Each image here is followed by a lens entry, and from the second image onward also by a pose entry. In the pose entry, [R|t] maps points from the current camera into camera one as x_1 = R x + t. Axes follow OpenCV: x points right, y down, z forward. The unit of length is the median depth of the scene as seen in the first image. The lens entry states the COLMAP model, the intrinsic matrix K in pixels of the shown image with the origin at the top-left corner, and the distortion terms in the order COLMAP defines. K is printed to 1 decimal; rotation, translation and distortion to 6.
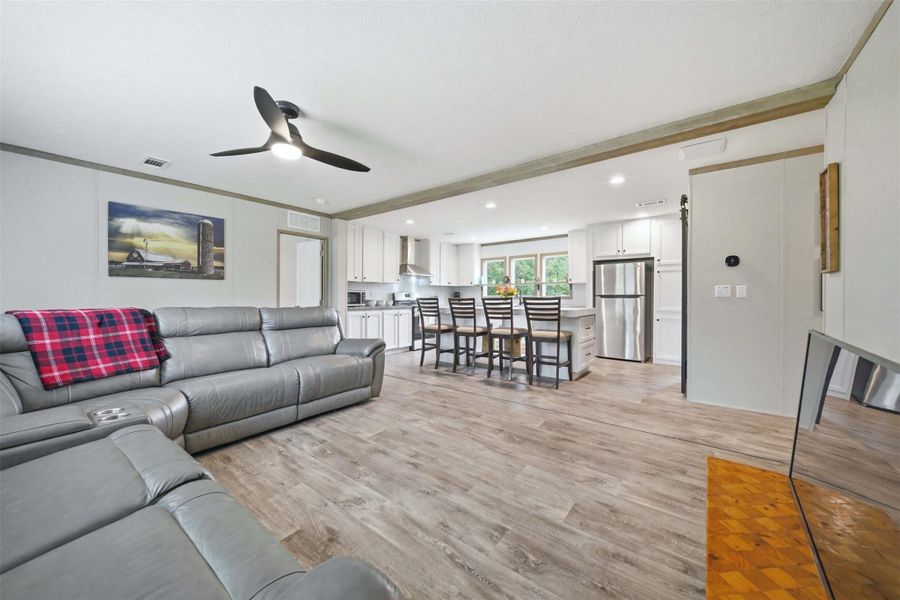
lens RADIAL K [[321.5, 0, 463.0], [0, 321.5, 297.6], [0, 0, 1]] dist [0.003904, -0.001664]
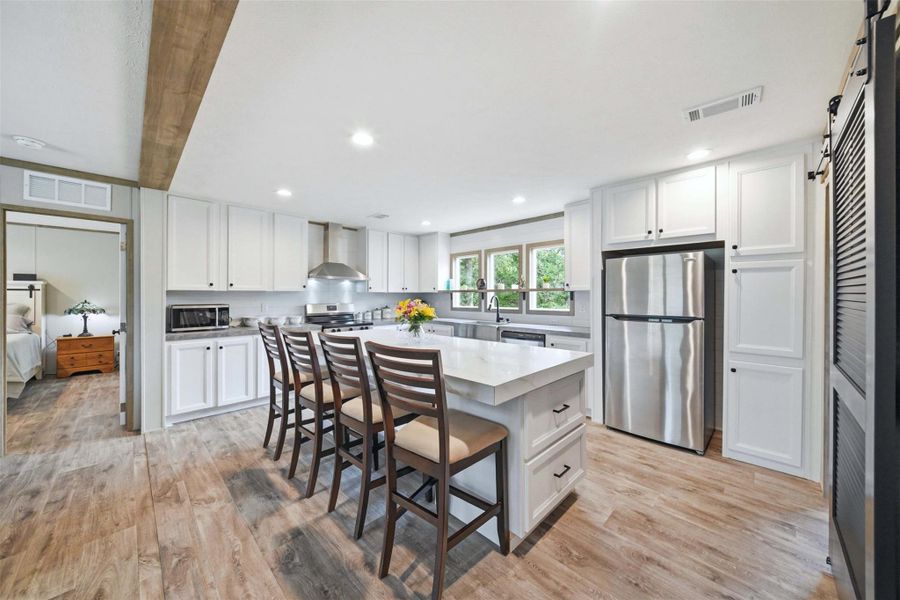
lens RADIAL K [[321.5, 0, 458.6], [0, 321.5, 294.1], [0, 0, 1]] dist [0.003904, -0.001664]
pose [[0.991966, -0.001113, -0.126499, 0.339365], [-0.000018, 0.999960, -0.008937, -0.054428], [0.126504, 0.008867, 0.991926, 0.618759]]
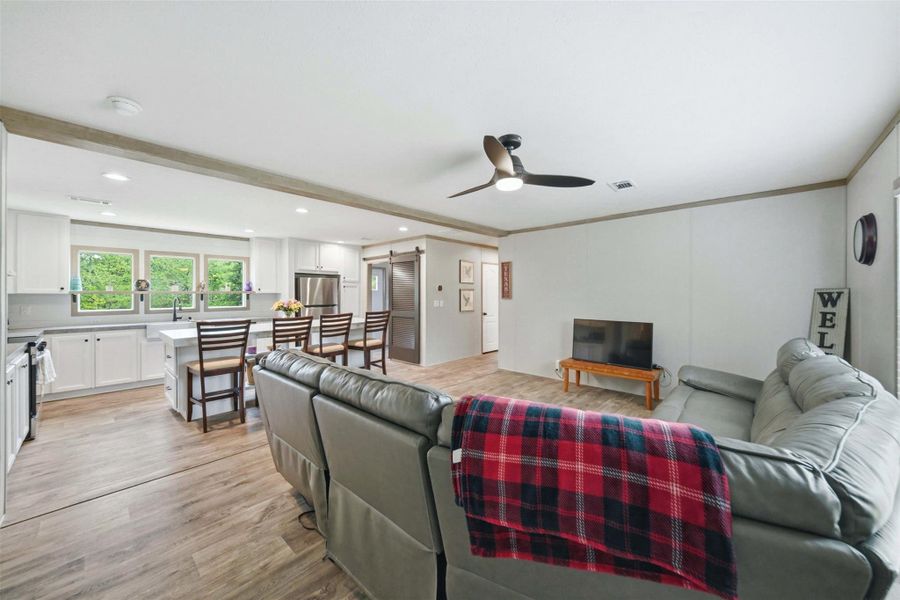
lens RADIAL K [[321.5, 0, 443.5], [0, 321.5, 294.1], [0, 0, 1]] dist [0.003904, -0.001664]
pose [[0.114976, -0.000624, 0.993368, -0.857428], [0.007173, 0.999974, -0.000202, -0.062461], [-0.993342, 0.007148, 0.114977, 0.594668]]
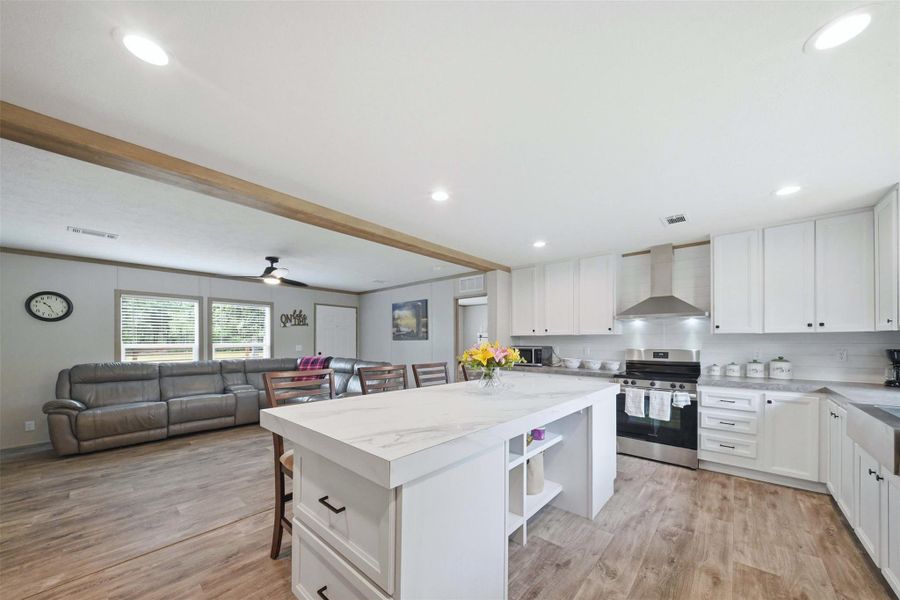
lens RADIAL K [[321.5, 0, 447.2], [0, 321.5, 341.4], [0, 0, 1]] dist [0.003904, -0.001664]
pose [[-0.088684, 0.002829, -0.996056, 0.721782], [-0.002750, 0.999991, 0.003085, -0.053991], [0.996056, 0.003013, -0.088675, 1.230308]]
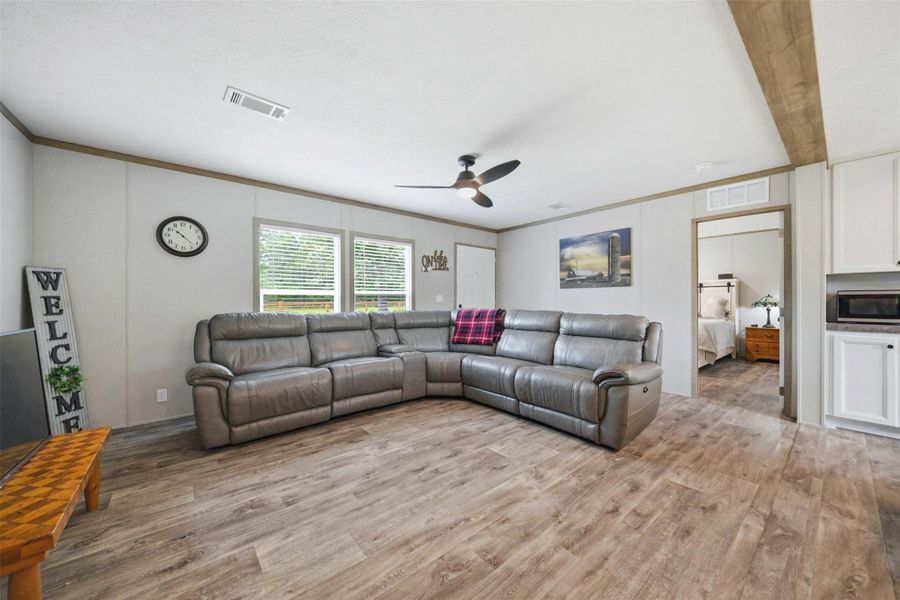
lens RADIAL K [[321.5, 0, 442.6], [0, 321.5, 302.6], [0, 0, 1]] dist [0.003904, -0.001664]
pose [[-0.240608, 0.007307, -0.970595, 0.412629], [-0.003063, 0.999961, 0.008287, -0.009196], [0.970618, 0.004967, -0.240576, 0.668123]]
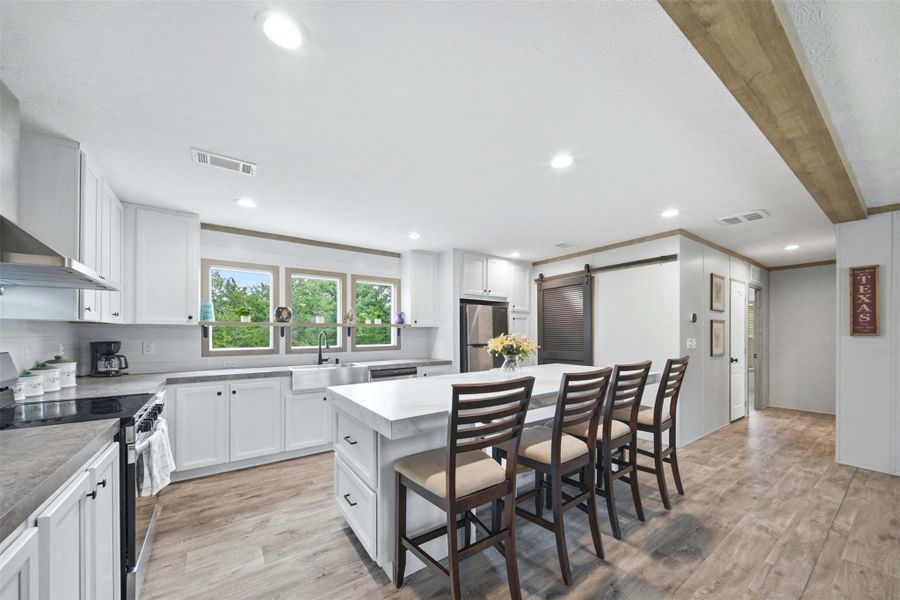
lens RADIAL K [[321.5, 0, 452.5], [0, 321.5, 333.4], [0, 0, 1]] dist [0.003904, -0.001664]
pose [[0.316440, -0.002559, 0.948609, -0.460580], [0.005489, 0.999985, 0.000866, -0.050862], [-0.948597, 0.004933, 0.316449, 1.157424]]
